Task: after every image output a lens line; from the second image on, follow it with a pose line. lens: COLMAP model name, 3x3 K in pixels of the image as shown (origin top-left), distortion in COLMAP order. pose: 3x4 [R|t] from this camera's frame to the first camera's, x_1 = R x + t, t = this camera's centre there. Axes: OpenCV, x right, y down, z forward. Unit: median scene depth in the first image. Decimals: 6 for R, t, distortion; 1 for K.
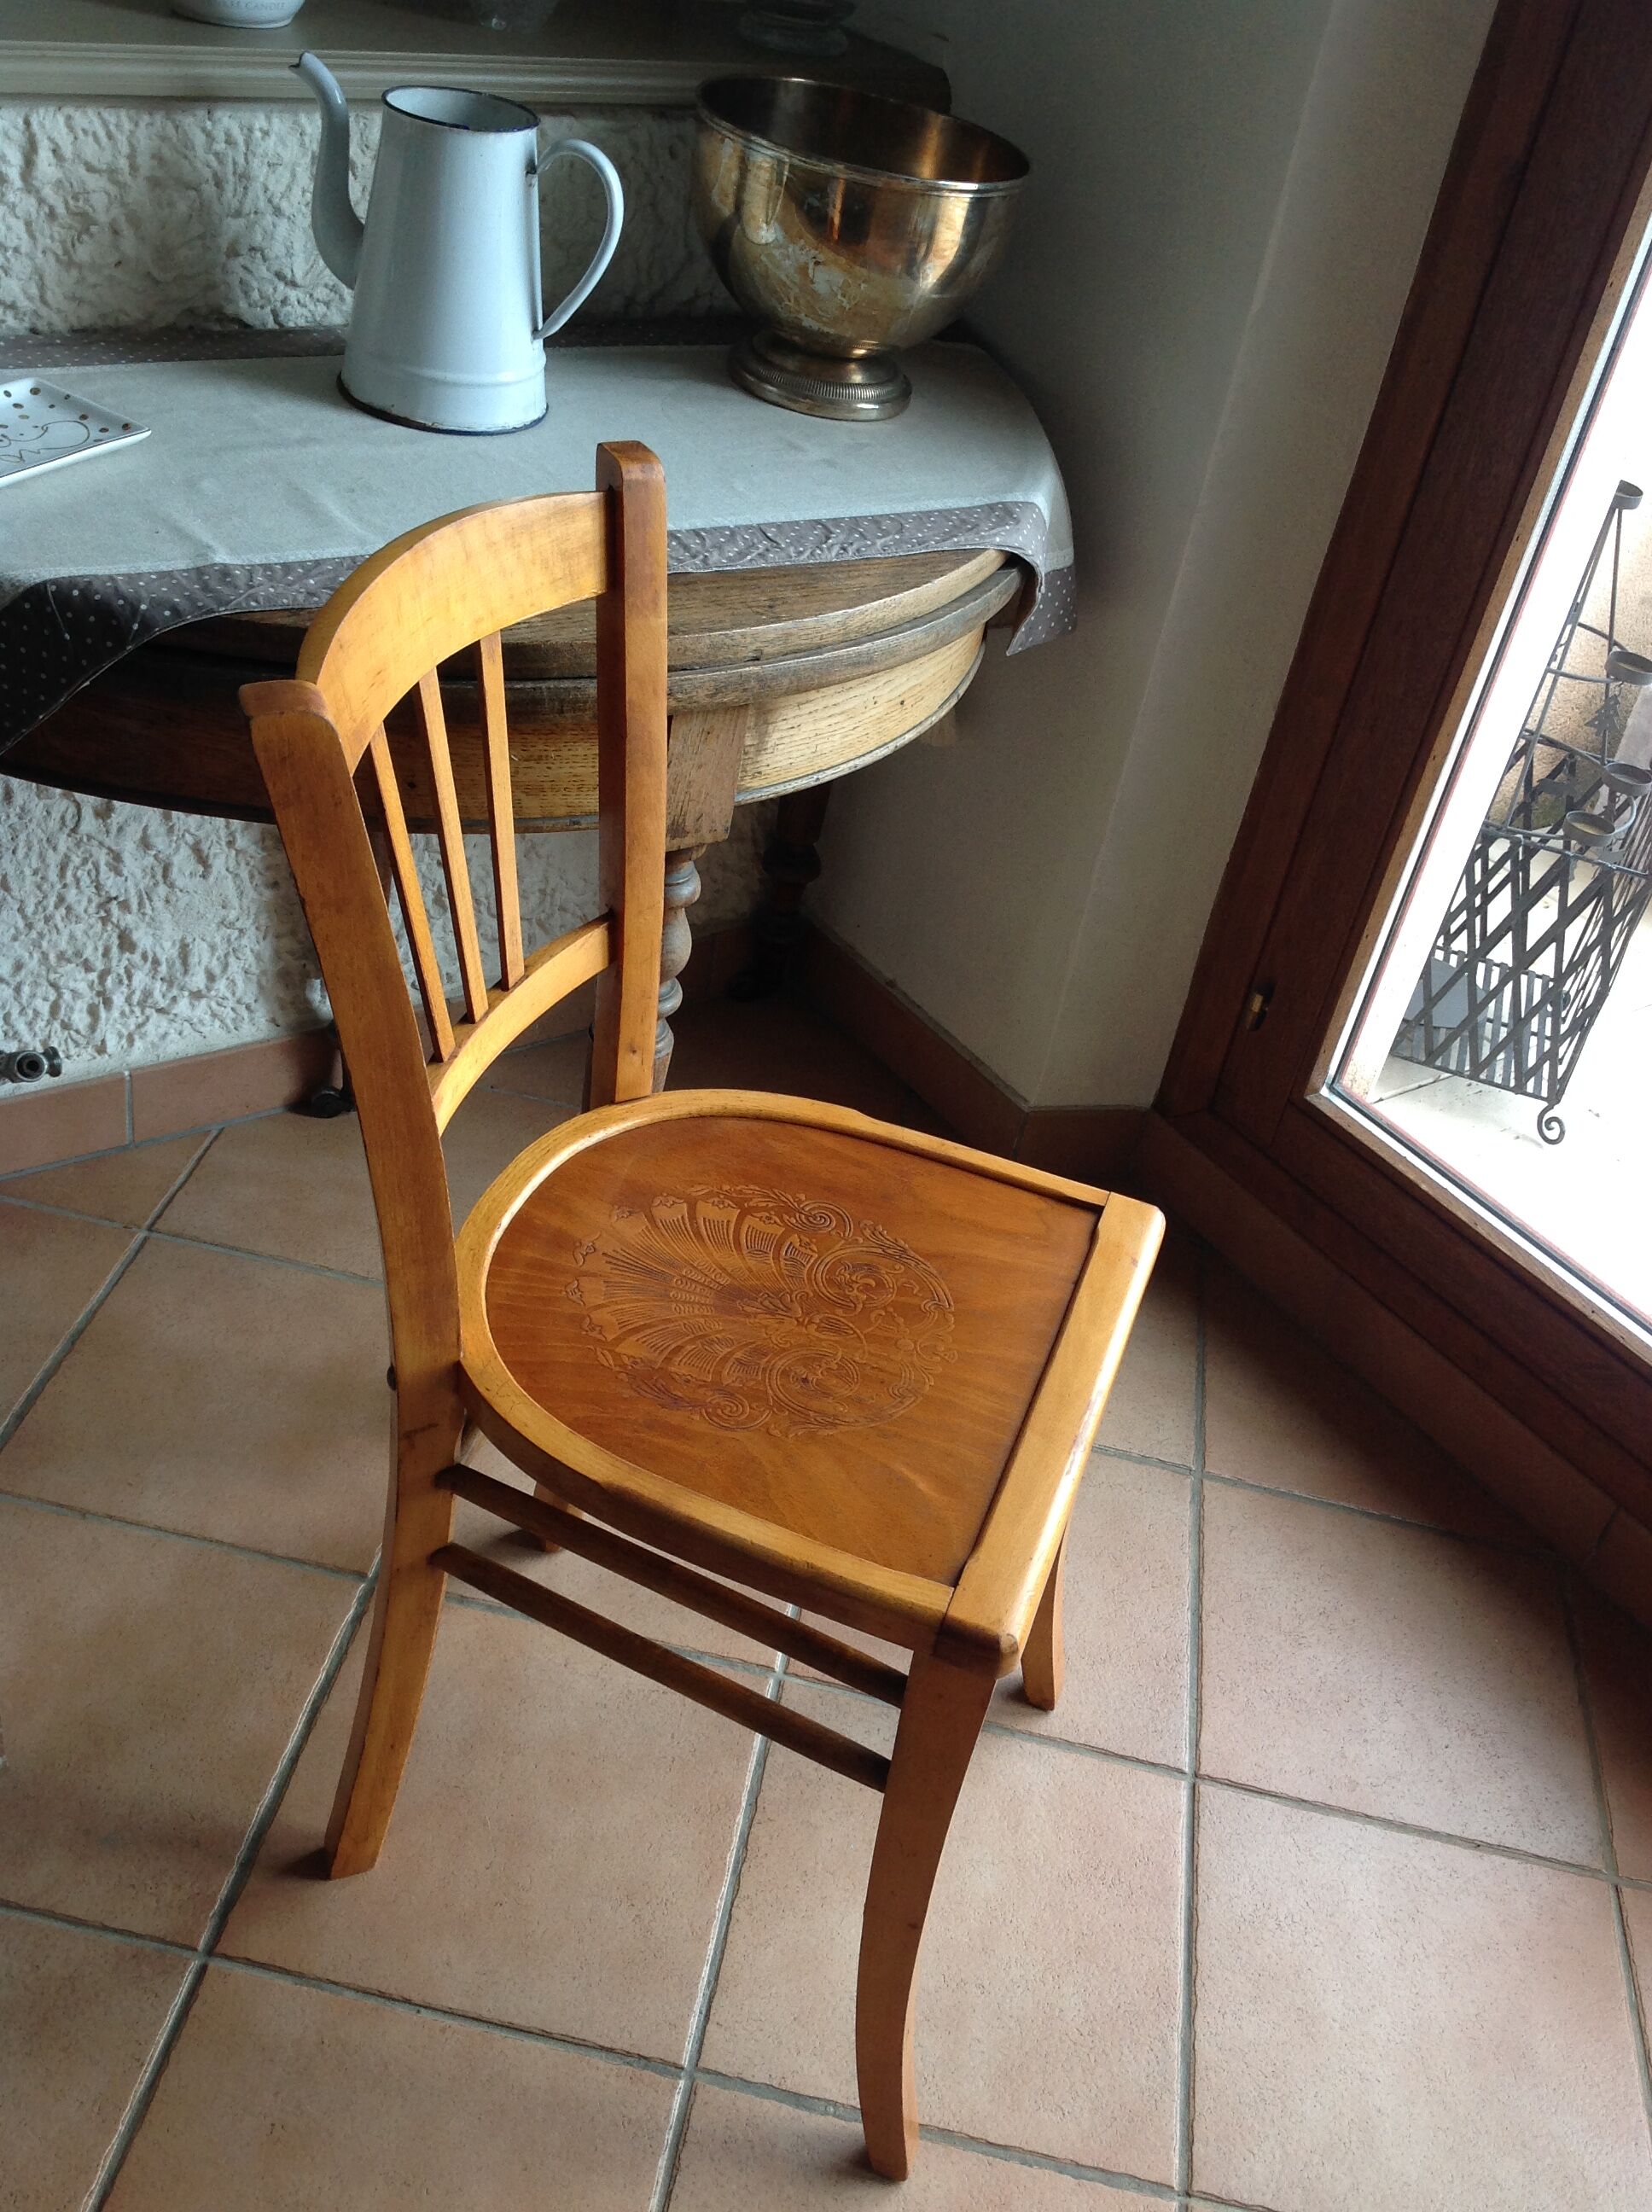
lens RADIAL K [[2101.3, 0, 838.6], [0, 2101.3, 1104.8], [0, 0, 1]] dist [0.034707, 0.000000]
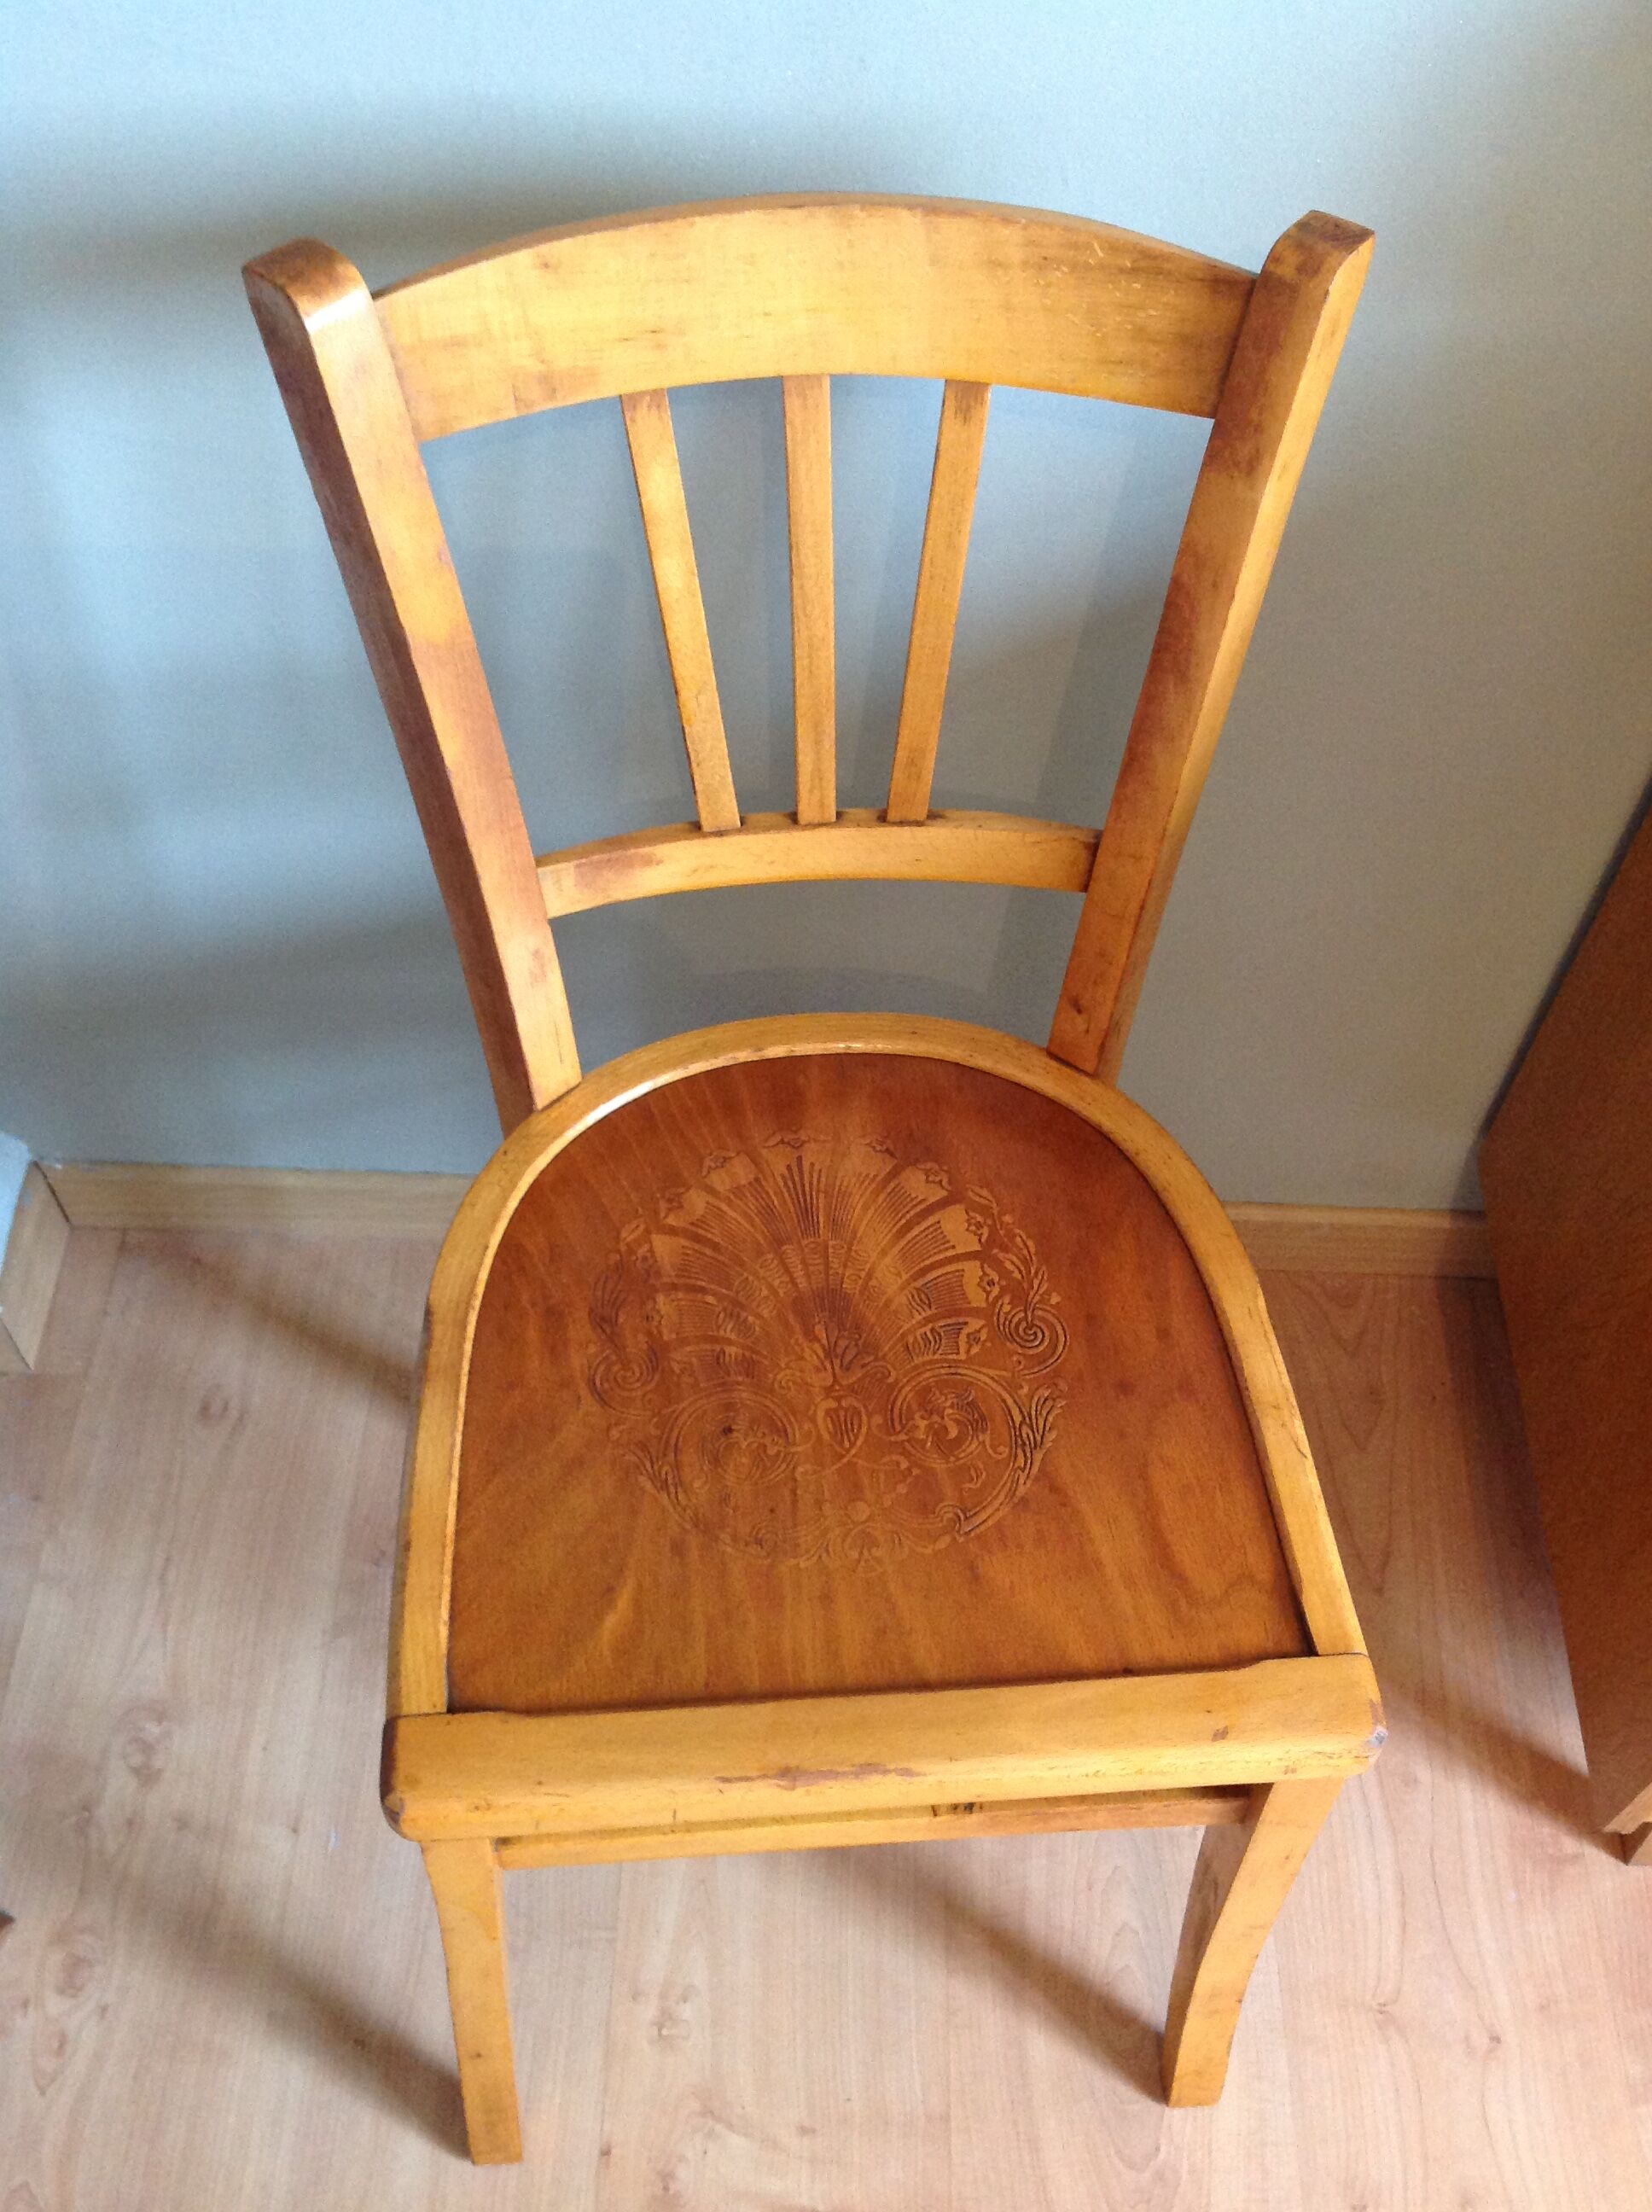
lens RADIAL K [[2101.3, 0, 823.3], [0, 2101.3, 1116.8], [0, 0, 1]] dist [0.034707, 0.000000]
pose [[0.399865, 0.638896, -0.657206, 0.392009], [-0.516251, 0.749462, 0.414478, -0.266164], [0.757359, 0.173548, 0.629514, 0.475340]]
